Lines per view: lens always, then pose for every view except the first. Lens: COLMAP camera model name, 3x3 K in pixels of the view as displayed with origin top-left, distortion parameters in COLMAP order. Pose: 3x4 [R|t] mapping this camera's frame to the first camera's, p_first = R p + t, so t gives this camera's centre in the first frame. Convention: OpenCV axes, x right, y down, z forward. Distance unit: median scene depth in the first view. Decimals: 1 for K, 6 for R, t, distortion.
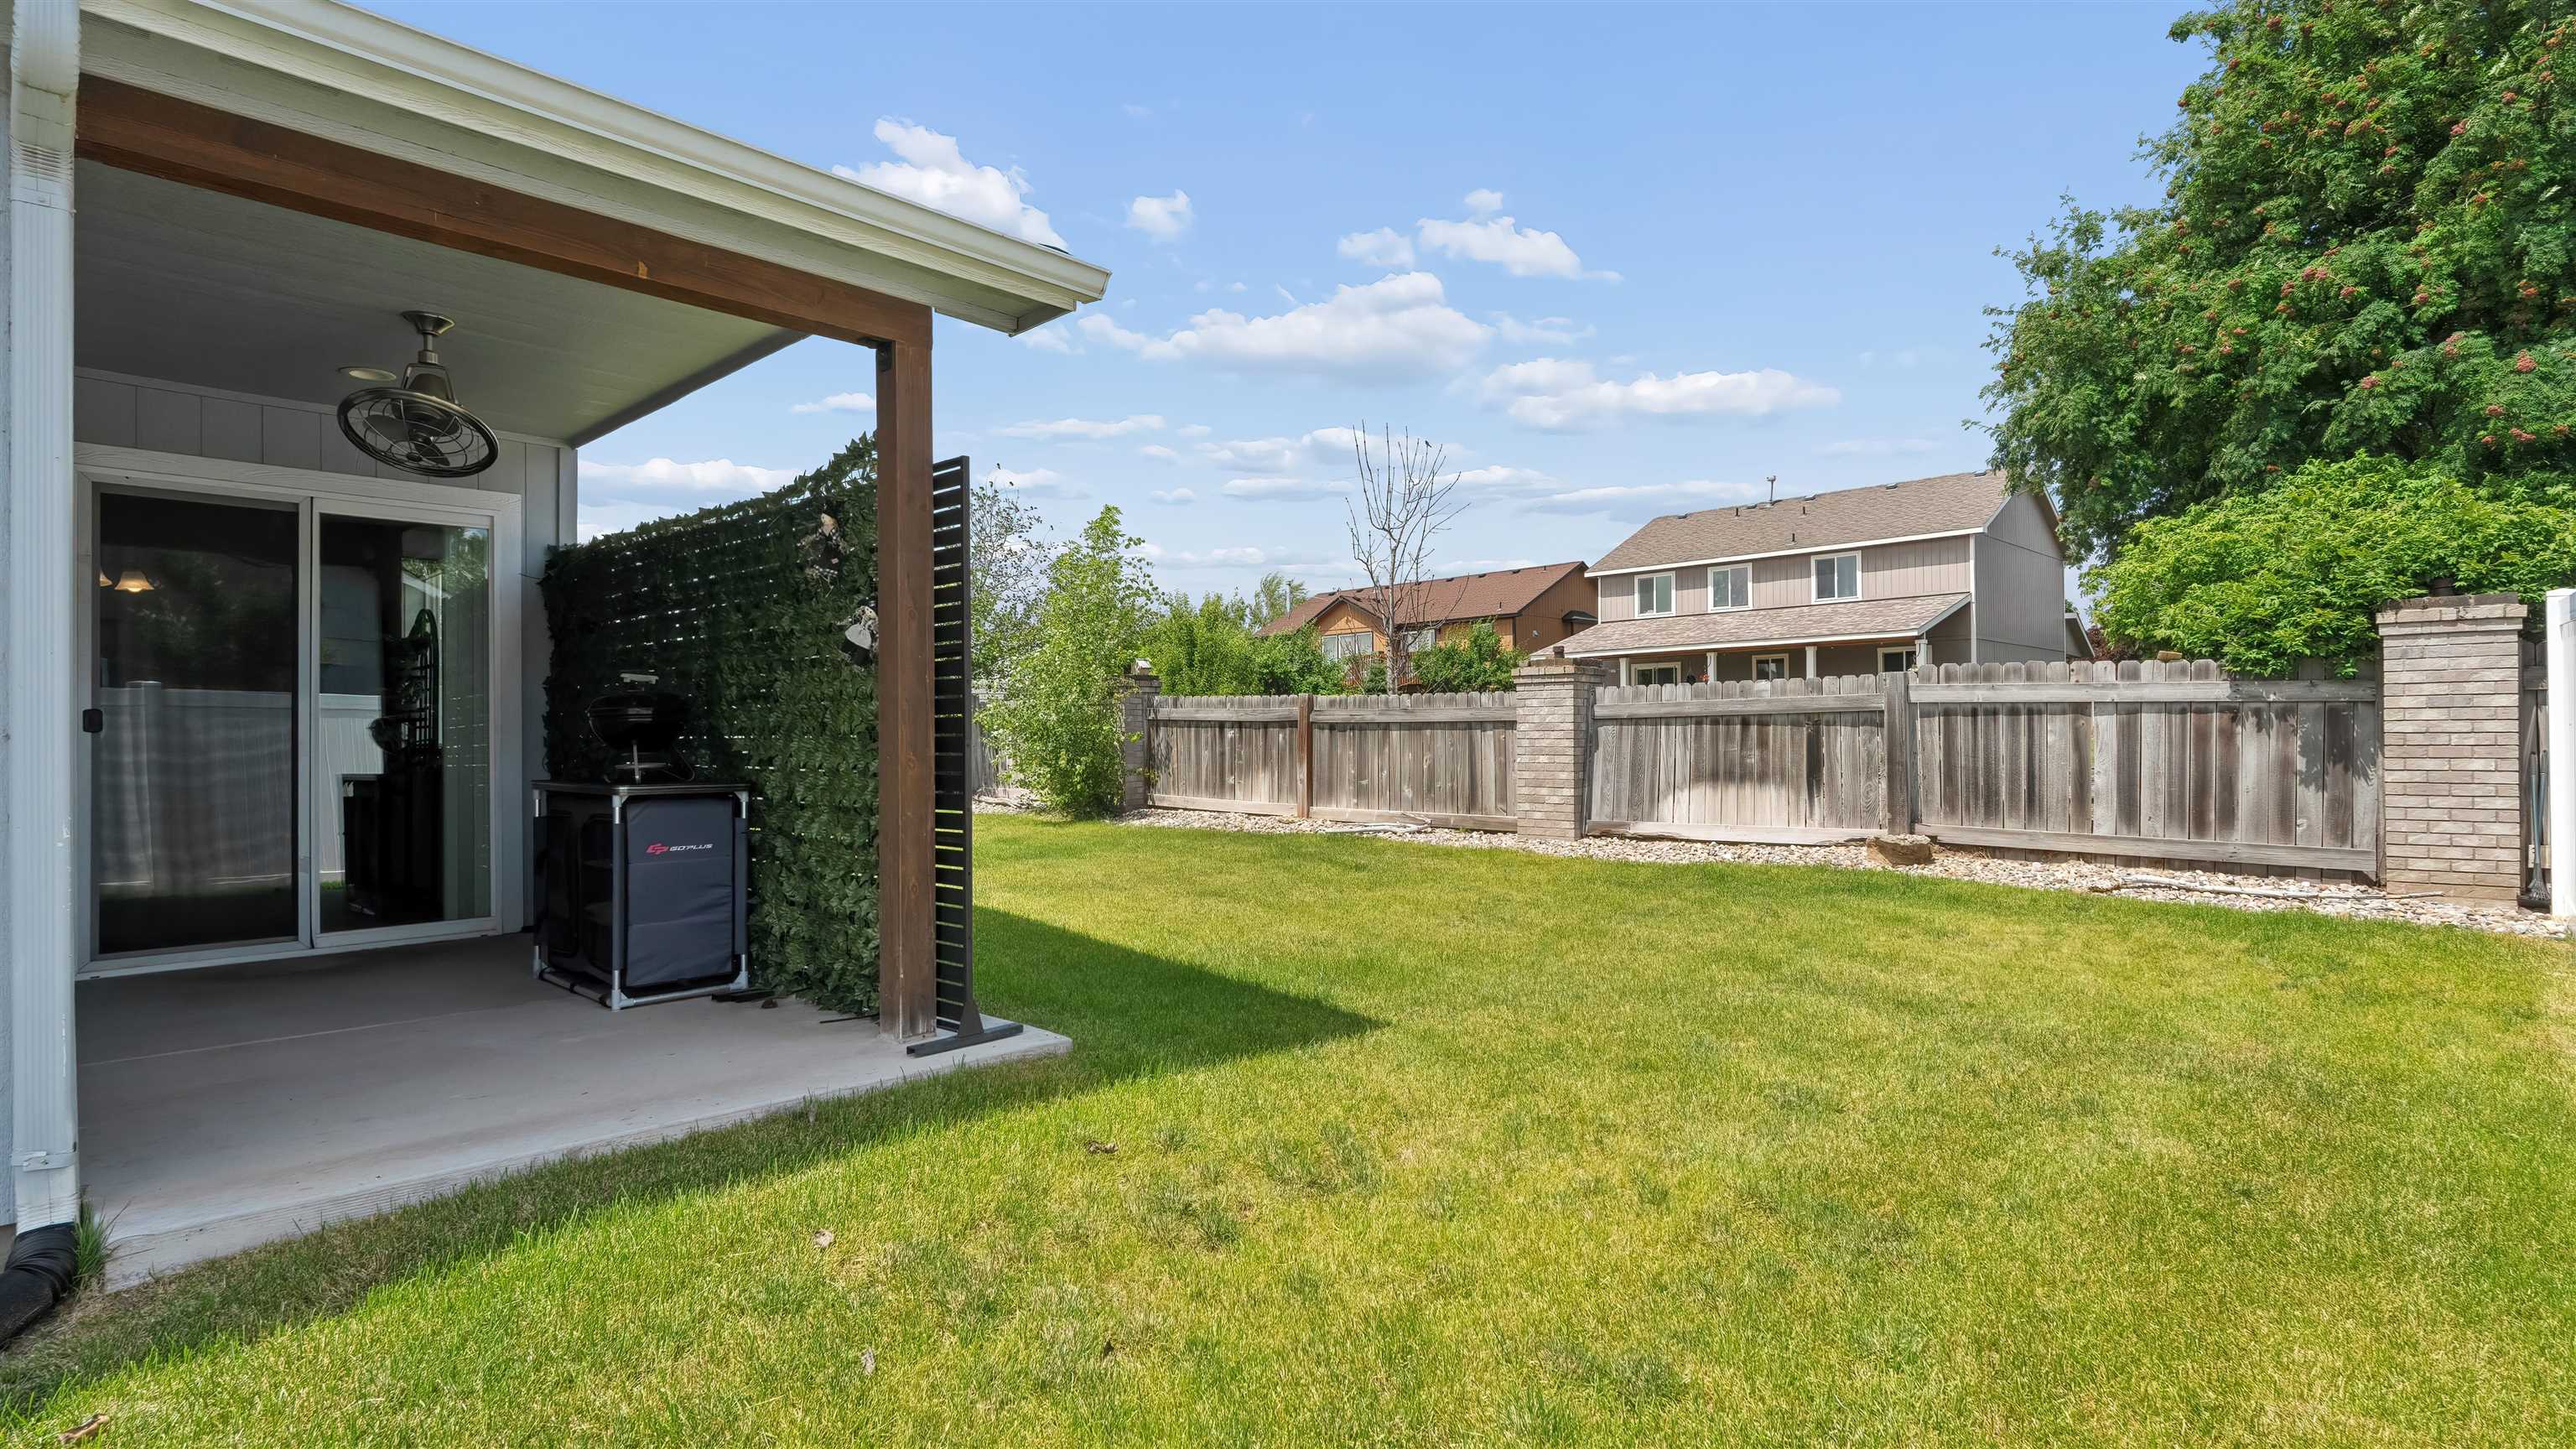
lens RADIAL K [[1199.5, 0, 1292.9], [0, 1199.5, 731.8], [0, 0, 1]] dist [0.001529, 0.000252]
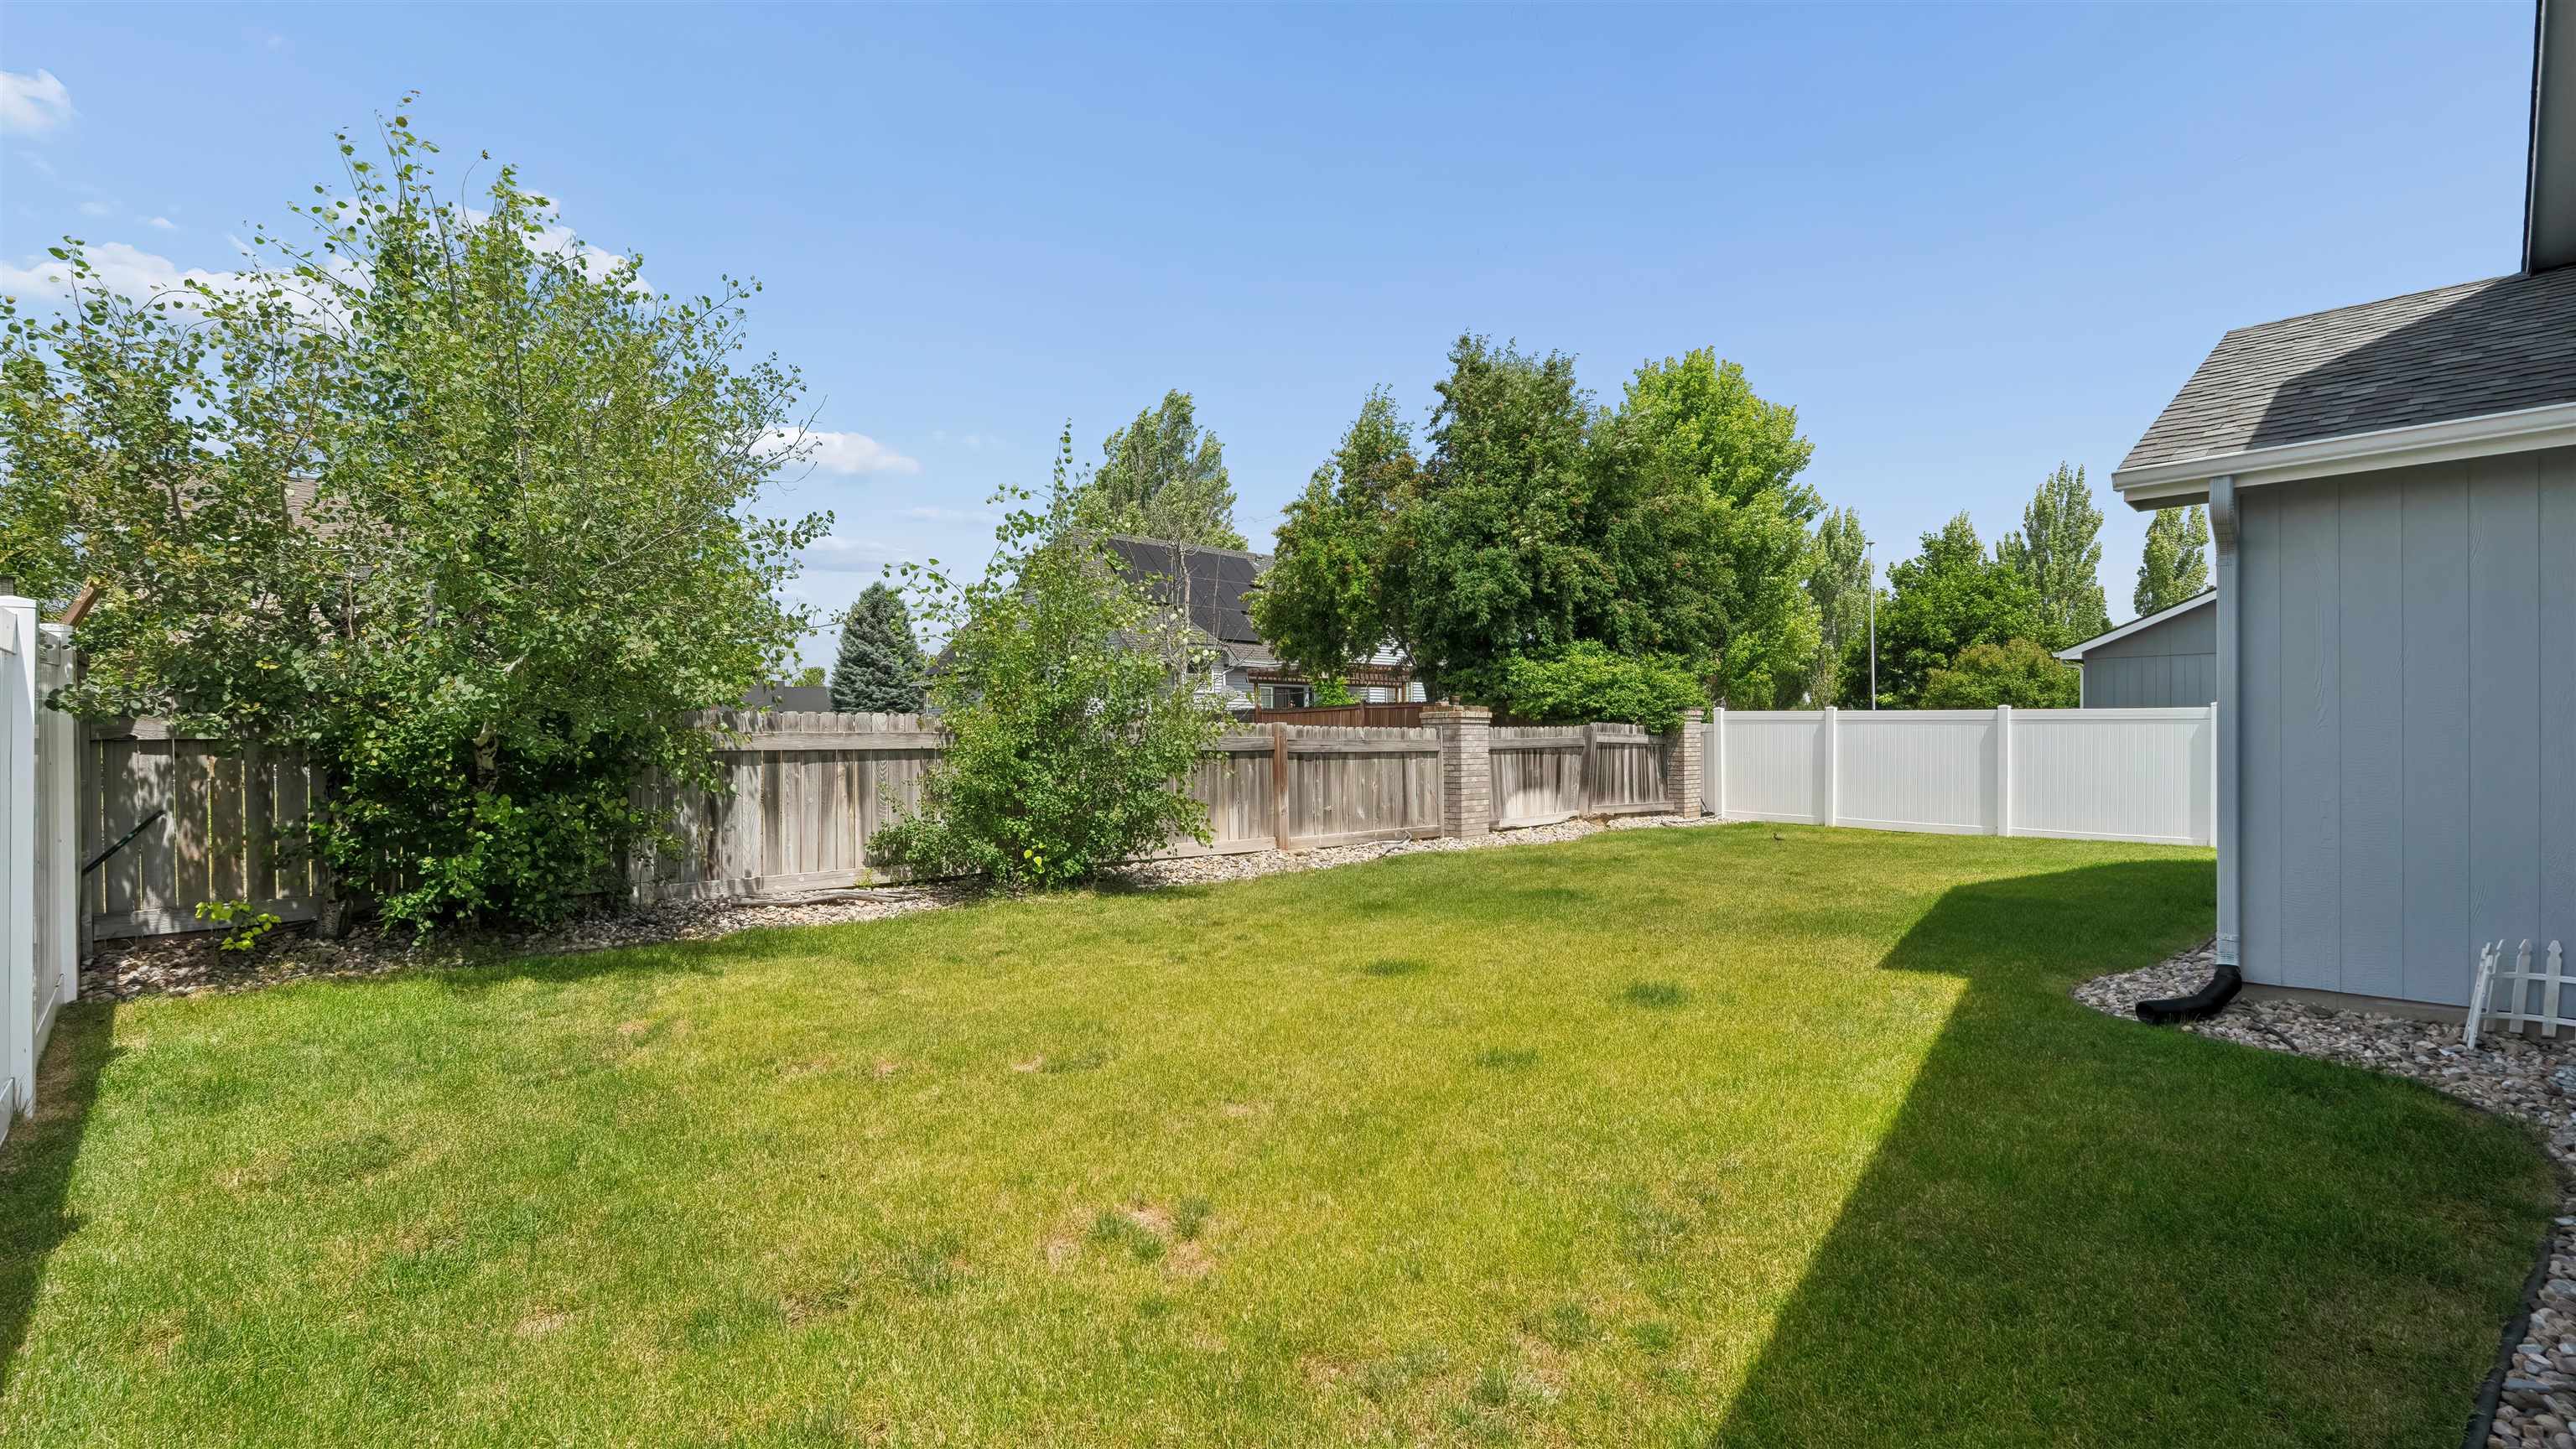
lens RADIAL K [[1130.4, 0, 1281.0], [0, 1130.4, 728.4], [0, 0, 1]] dist [-0.005411, 0.001100]
pose [[0.058653, 0.012999, 0.998194, -1.138908], [-0.001901, 0.999915, -0.012910, -0.019104], [-0.998277, -0.001141, 0.058672, 1.204985]]
